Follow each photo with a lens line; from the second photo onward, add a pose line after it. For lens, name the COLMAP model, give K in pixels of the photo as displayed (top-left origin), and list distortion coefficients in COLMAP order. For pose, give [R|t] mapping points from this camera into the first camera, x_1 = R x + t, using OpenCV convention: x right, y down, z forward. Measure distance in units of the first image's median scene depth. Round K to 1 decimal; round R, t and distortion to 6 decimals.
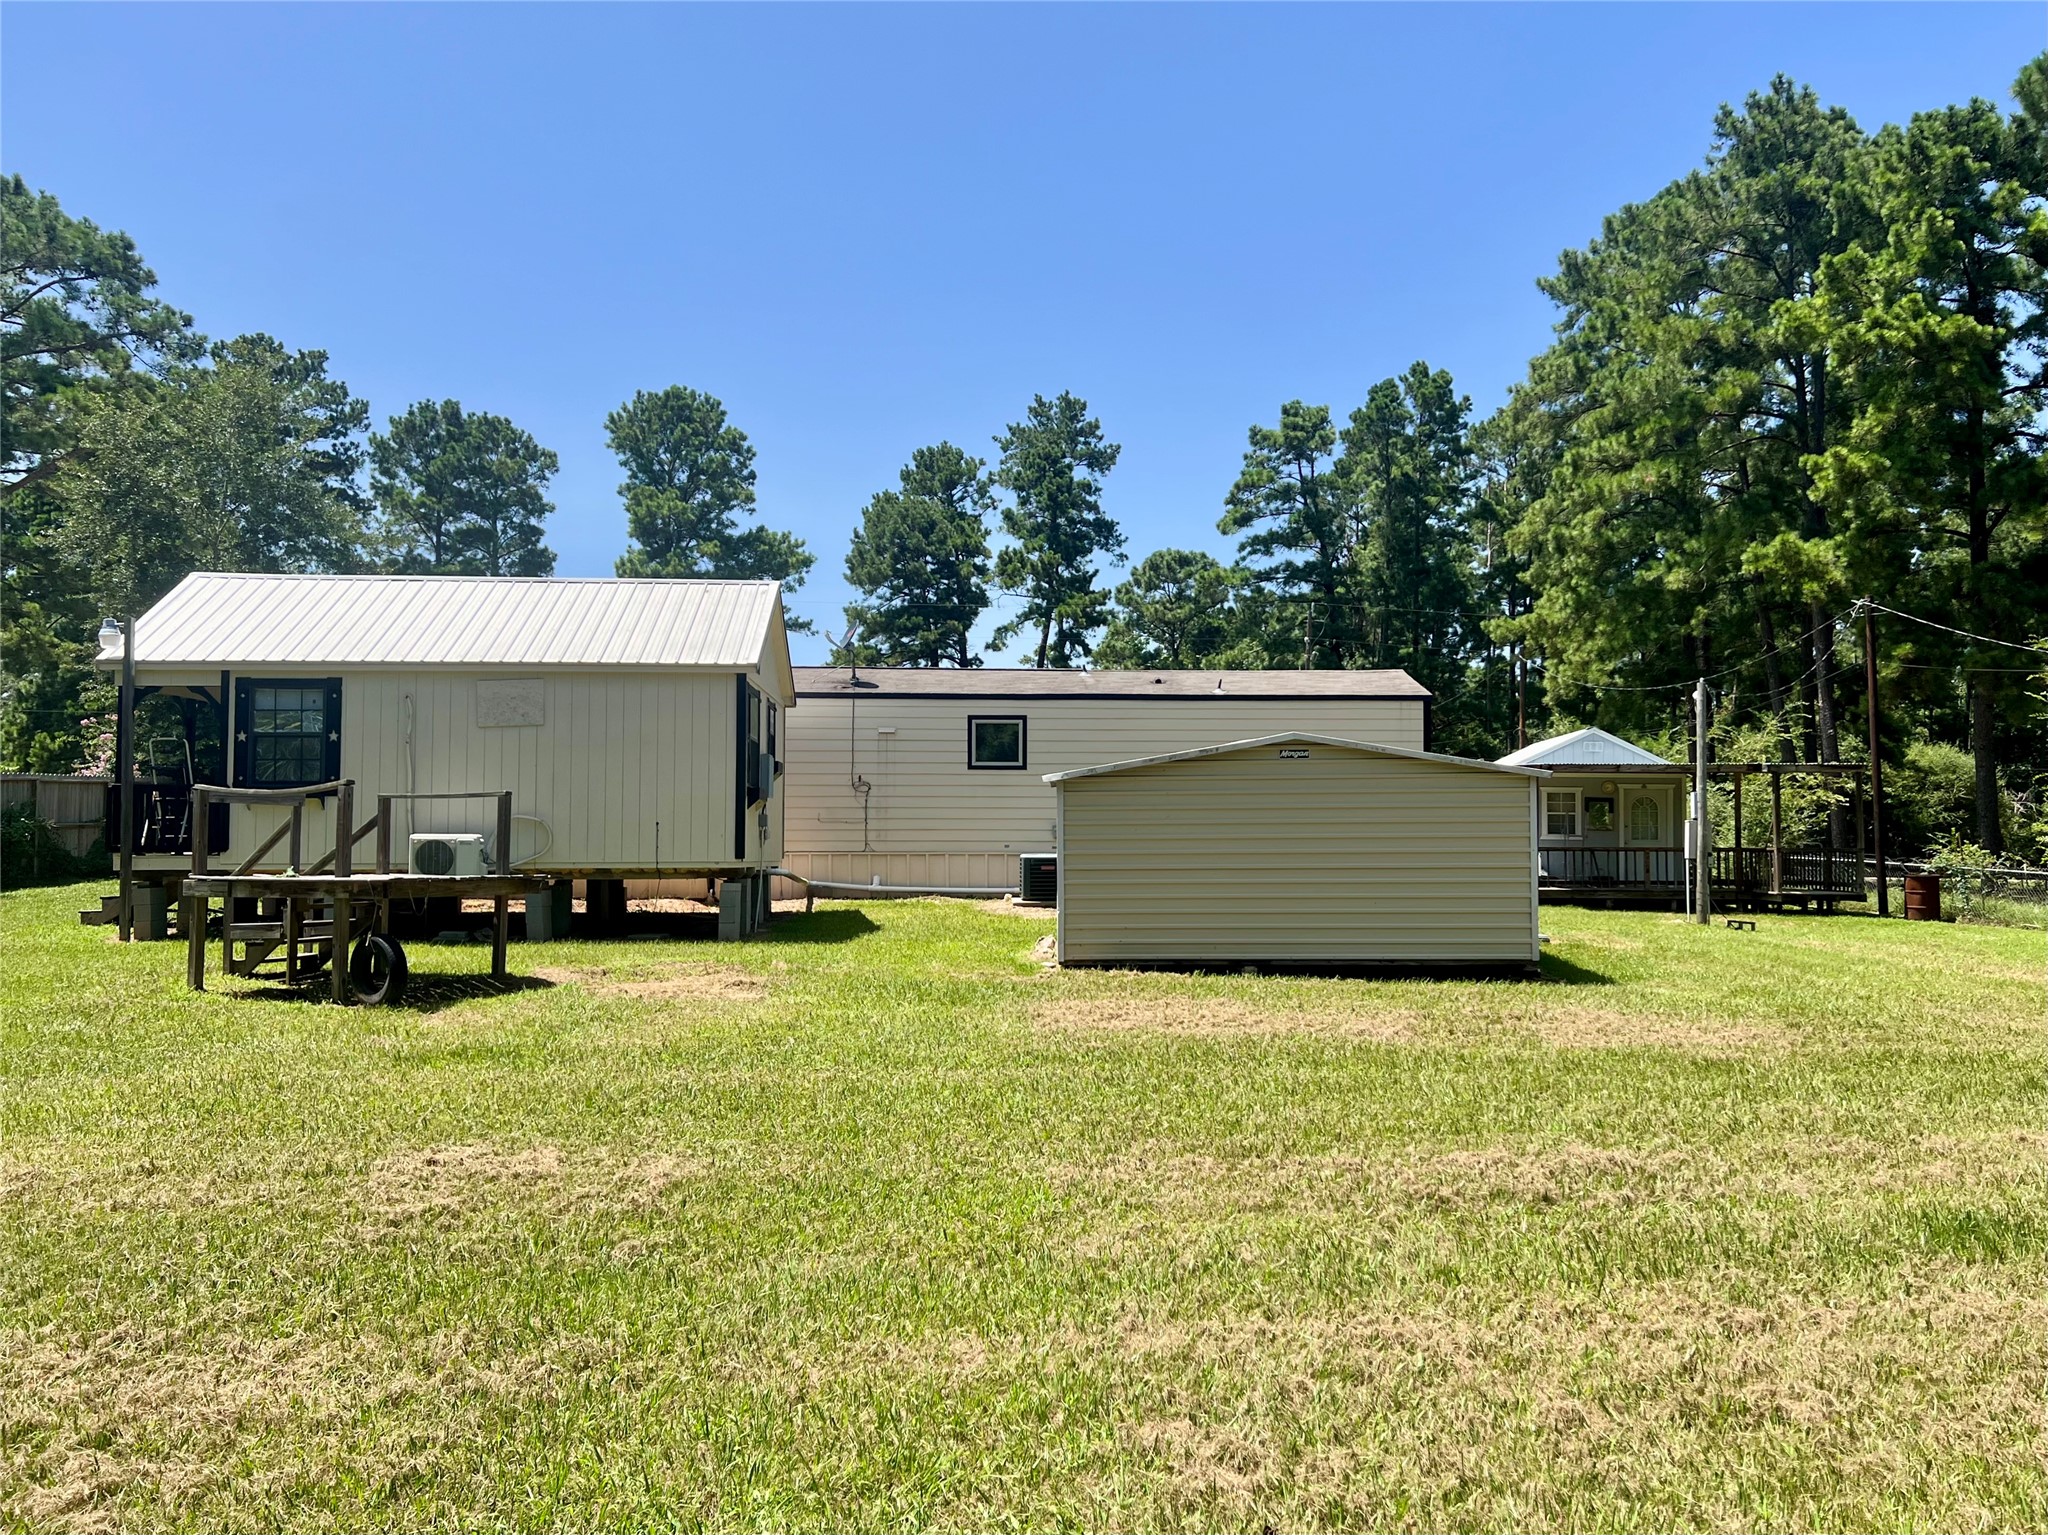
lens RADIAL K [[1640.8, 0, 1024.0], [0, 1640.8, 767.5], [0, 0, 1]] dist [0.008302, 0.003962]
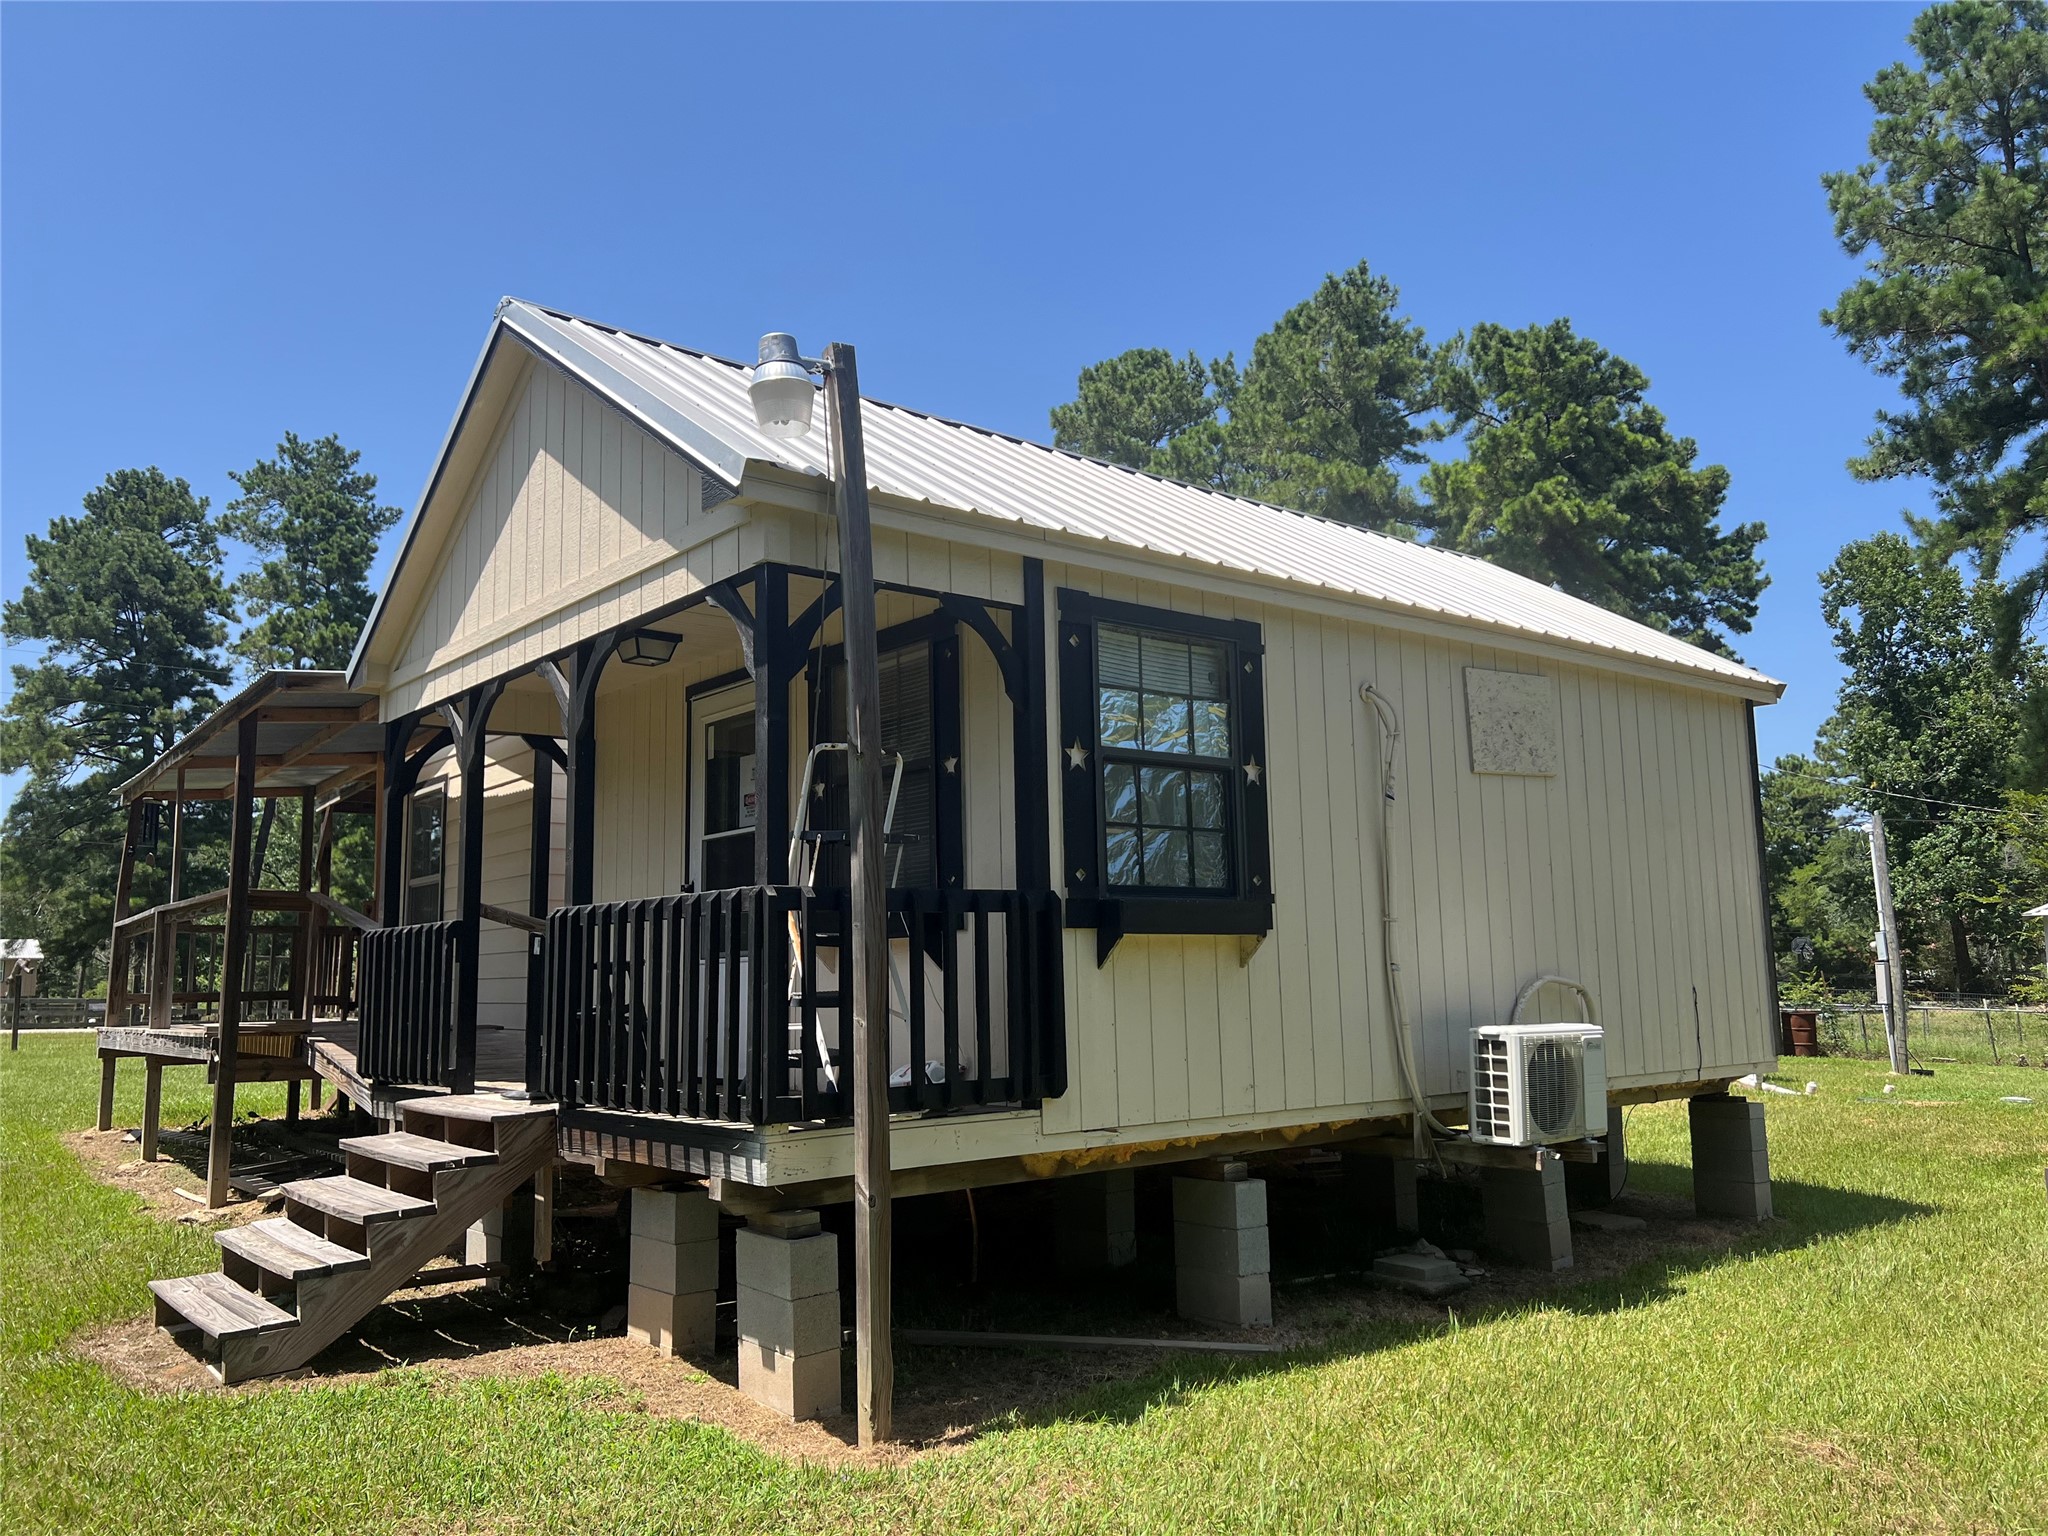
lens RADIAL K [[1551.7, 0, 1044.4], [0, 1551.7, 788.5], [0, 0, 1]] dist [0.079368, -0.071432]
pose [[0.800167, 0.057773, 0.596988, -0.344915], [-0.014845, 0.996953, -0.076583, 0.006725], [-0.599593, 0.052417, 0.798587, 0.379729]]
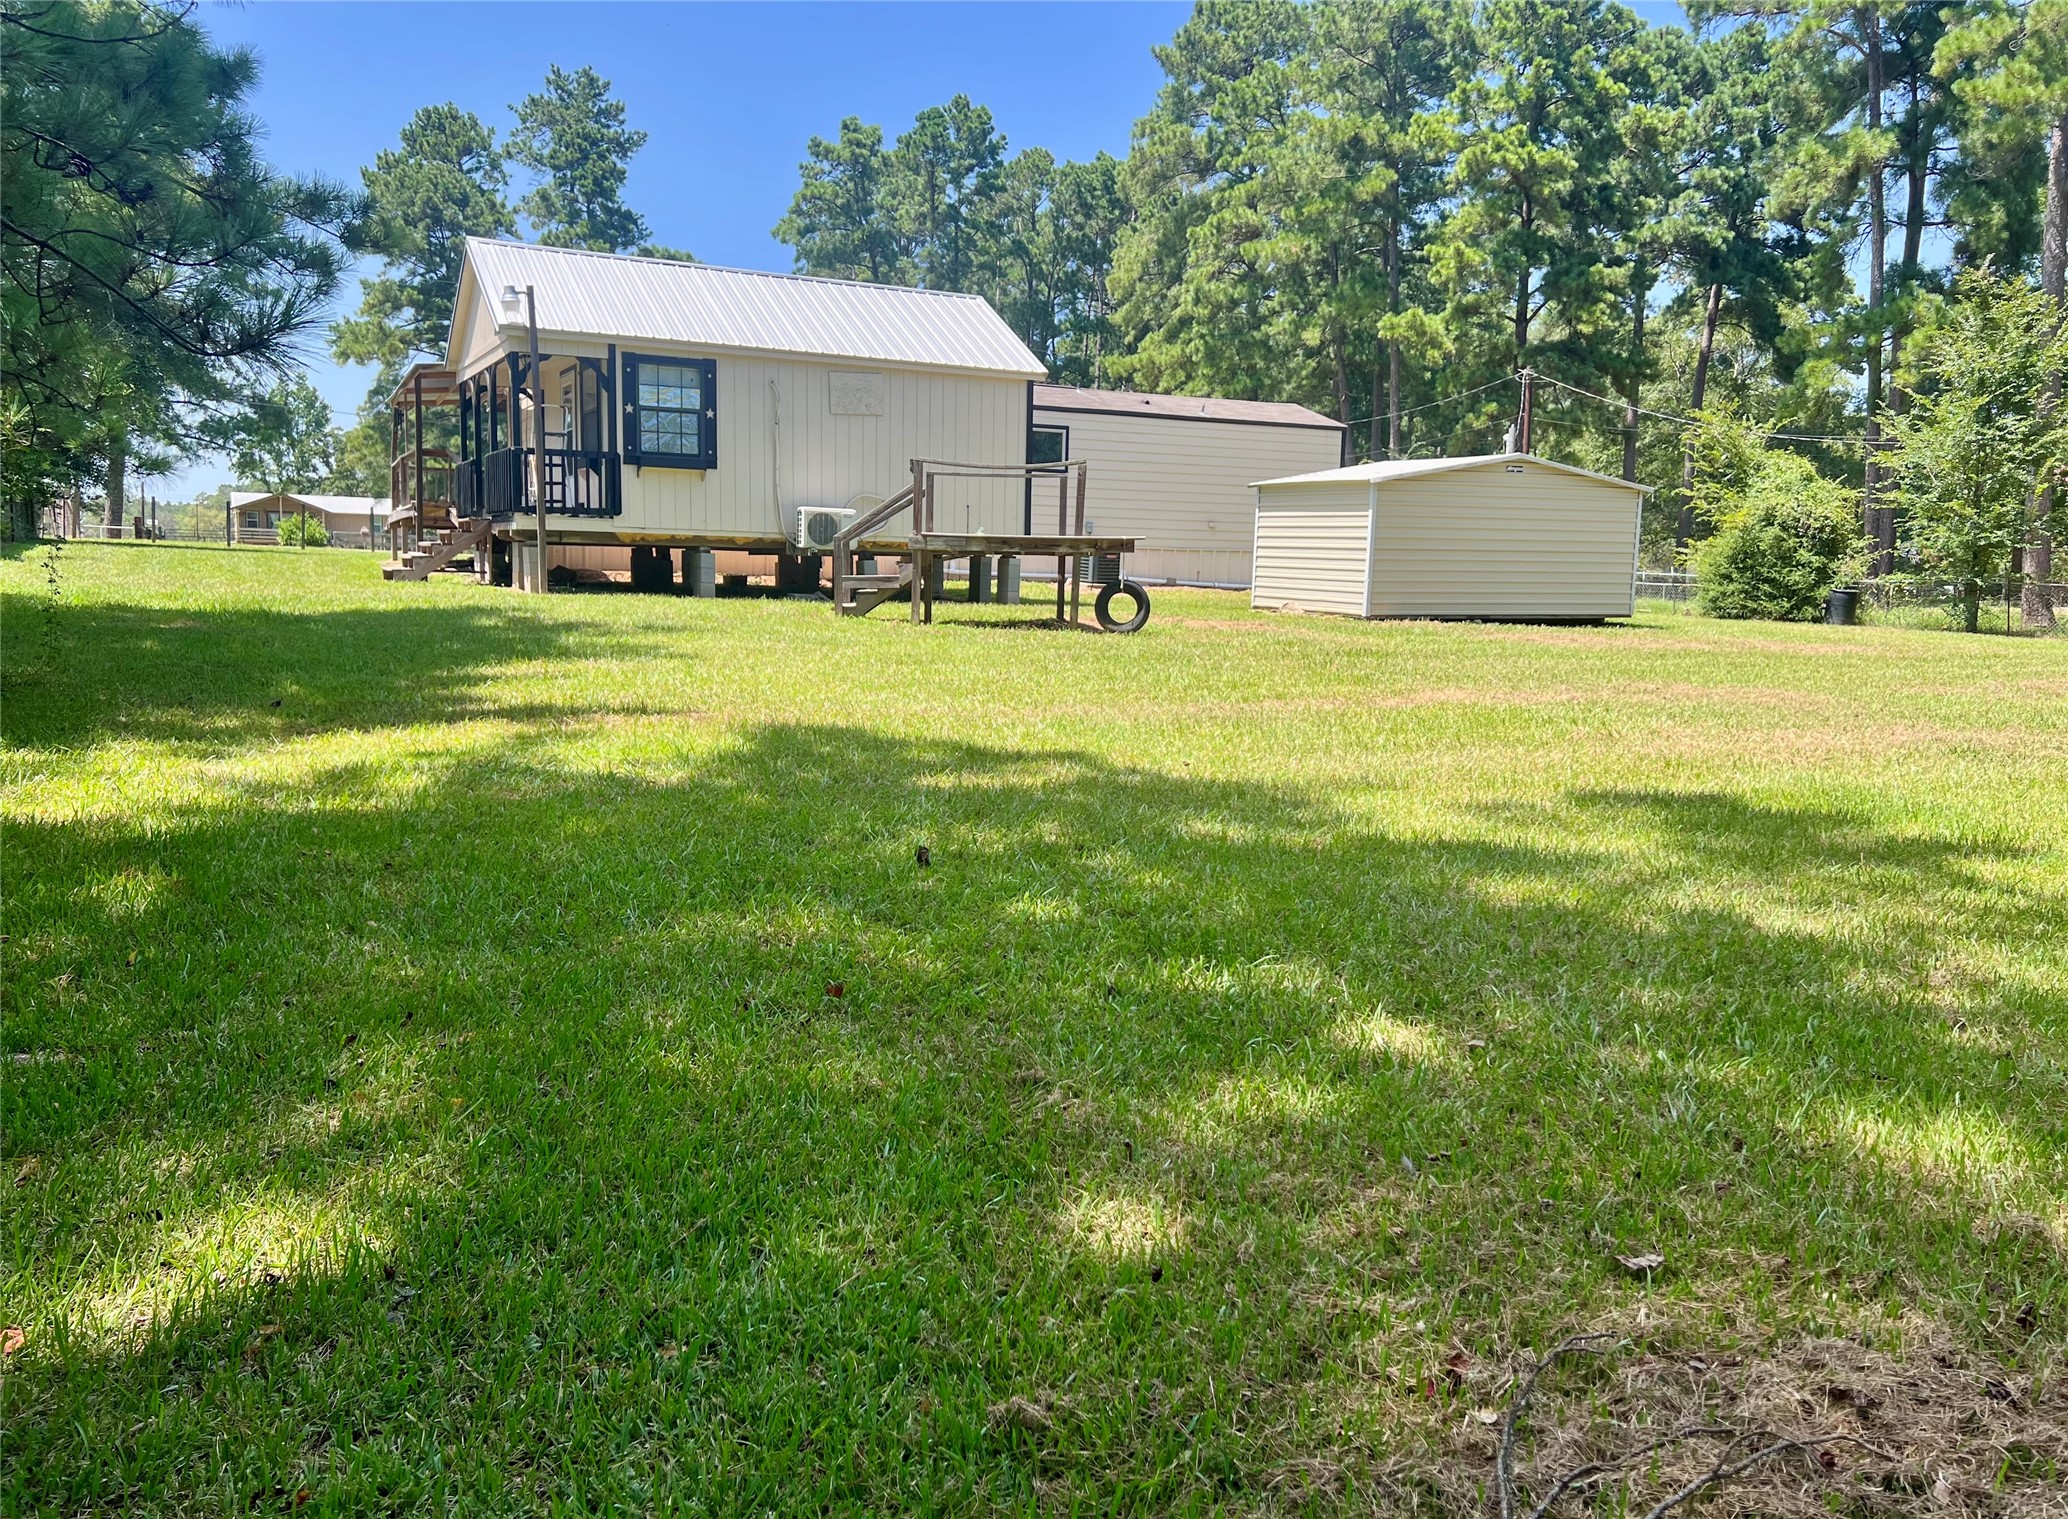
lens RADIAL K [[1599.0, 0, 1034.0], [0, 1599.0, 759.5], [0, 0, 1]] dist [0.037982, -0.002499]
pose [[0.903803, -0.031021, 0.426823, -0.353692], [-0.043120, 0.985692, 0.162948, 0.012862], [-0.425771, -0.165677, 0.889533, -0.045767]]
